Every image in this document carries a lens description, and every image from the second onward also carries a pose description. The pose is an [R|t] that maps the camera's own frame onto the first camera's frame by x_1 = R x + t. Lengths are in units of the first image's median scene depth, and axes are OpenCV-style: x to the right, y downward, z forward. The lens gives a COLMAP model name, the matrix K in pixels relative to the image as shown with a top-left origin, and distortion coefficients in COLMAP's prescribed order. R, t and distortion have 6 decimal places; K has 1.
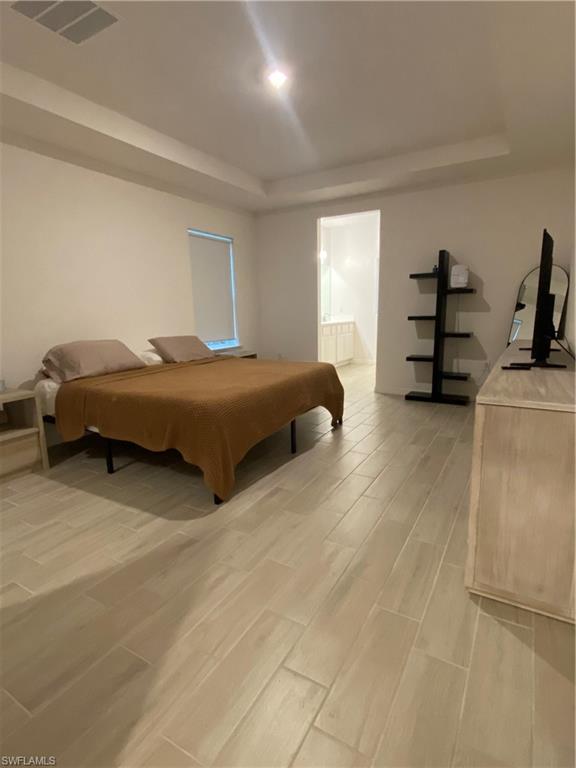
lens RADIAL K [[396.3, 0, 290.0], [0, 396.3, 381.1], [0, 0, 1]] dist [0.064579, -0.053505]
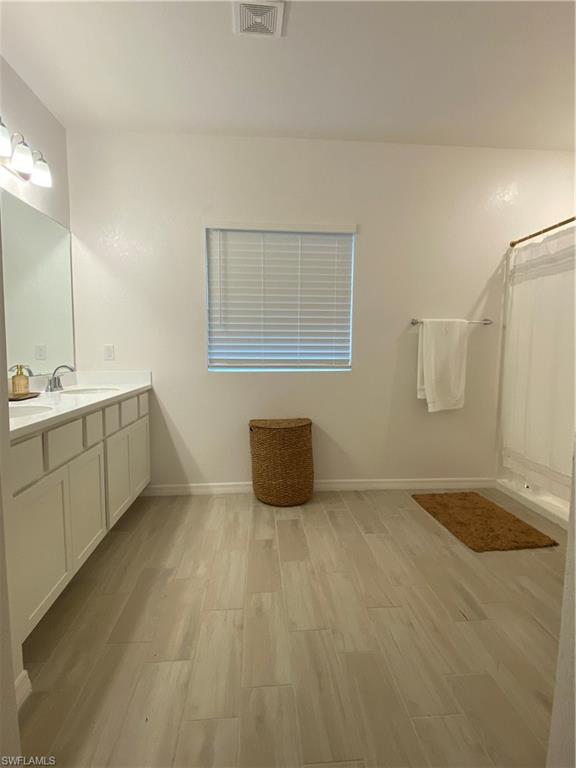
lens RADIAL K [[396.3, 0, 290.0], [0, 396.3, 381.1], [0, 0, 1]] dist [0.064579, -0.053505]
pose [[0.815266, -0.031710, 0.578218, 0.094951], [0.092736, 0.992762, -0.076311, -0.203947], [-0.571614, 0.115836, 0.812305, 1.105343]]
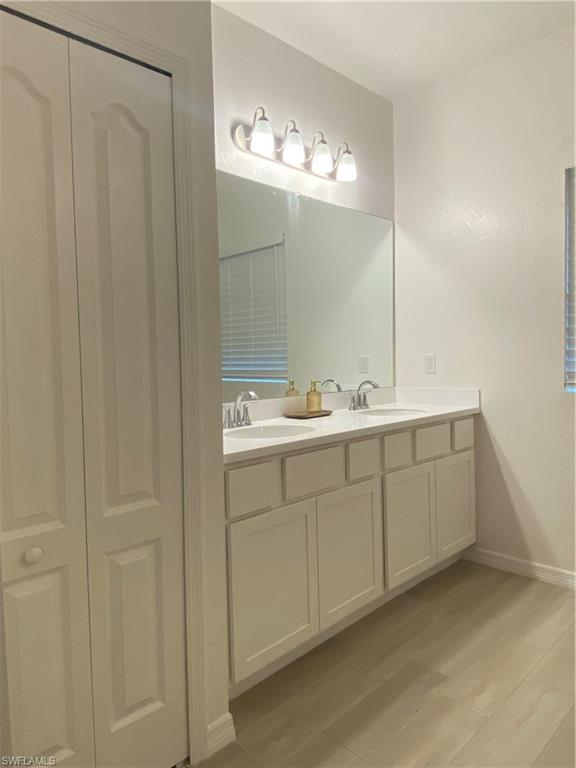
lens RADIAL K [[514.3, 0, 291.1], [0, 514.3, 382.7], [0, 0, 1]] dist [0.094852, -0.104065]
pose [[0.967500, -0.000018, -0.252869, 0.228174], [-0.032933, 0.991474, -0.126074, -0.213601], [0.250716, 0.130305, 0.959251, 1.117982]]
